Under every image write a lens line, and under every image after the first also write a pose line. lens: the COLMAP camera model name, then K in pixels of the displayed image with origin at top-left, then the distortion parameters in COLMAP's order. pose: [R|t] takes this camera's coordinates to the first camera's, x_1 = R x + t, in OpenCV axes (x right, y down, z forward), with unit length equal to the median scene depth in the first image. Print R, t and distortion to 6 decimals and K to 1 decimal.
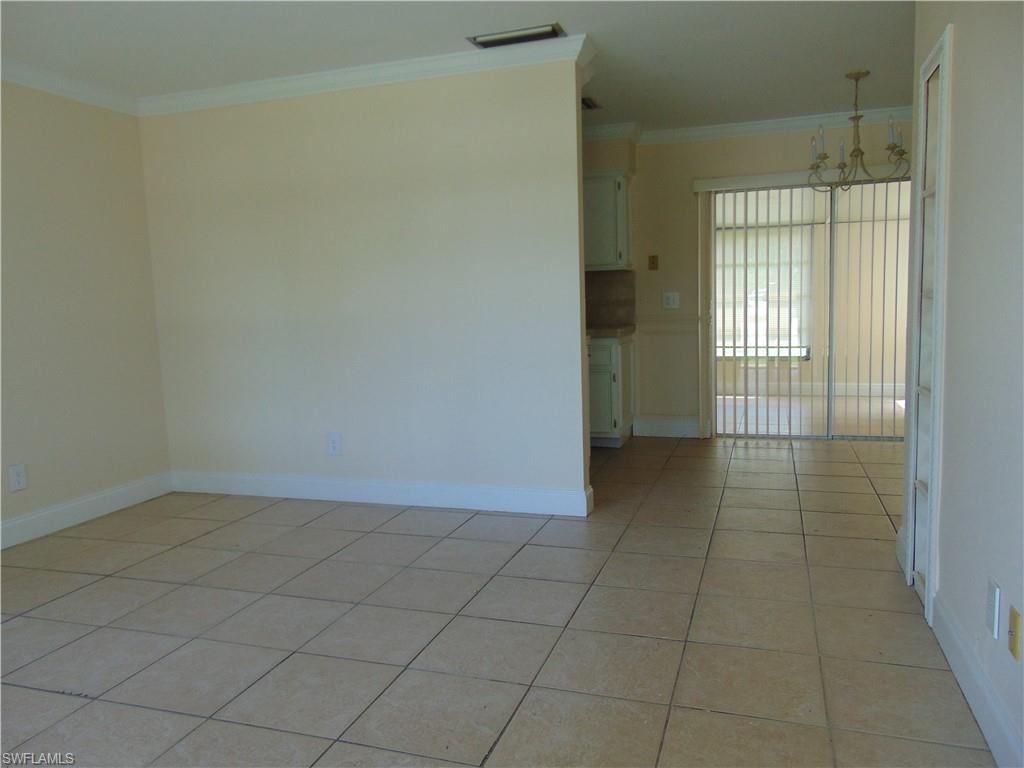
lens RADIAL K [[763.3, 0, 511.3], [0, 763.3, 382.0], [0, 0, 1]] dist [-0.023070, 0.038800]
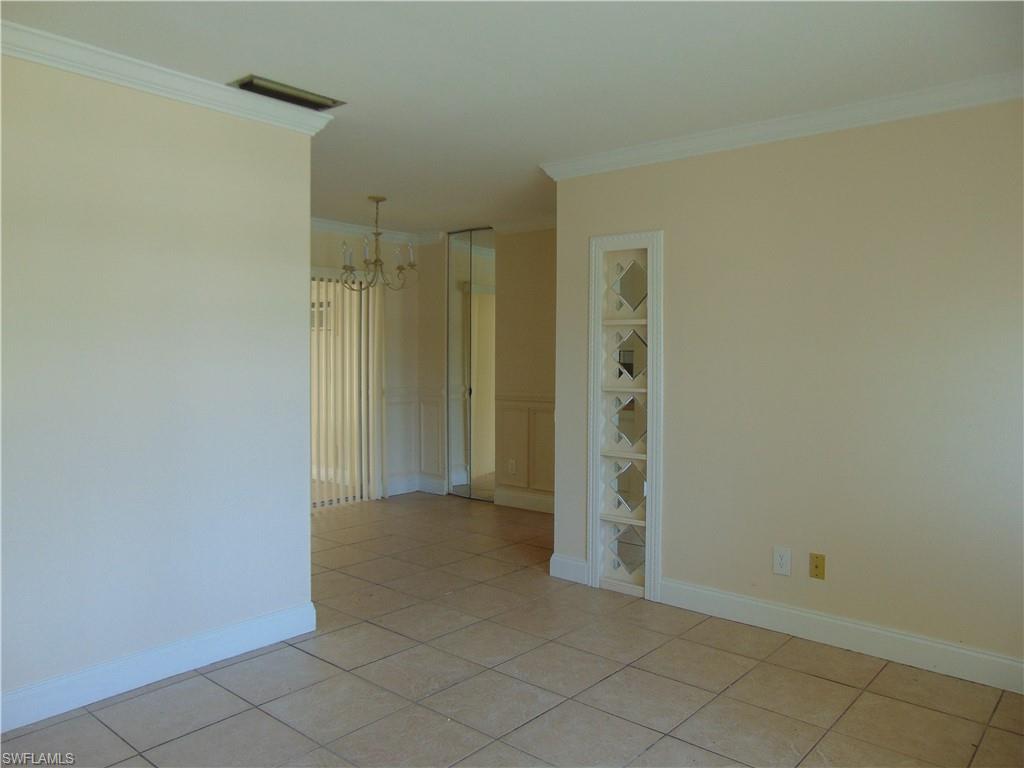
lens RADIAL K [[763.3, 0, 509.6], [0, 763.3, 383.0], [0, 0, 1]] dist [-0.023070, 0.038800]
pose [[0.378311, -0.007023, 0.925652, -0.621332], [0.089611, 0.995553, -0.029070, -0.064527], [-0.921331, 0.093946, 0.377258, 0.407639]]
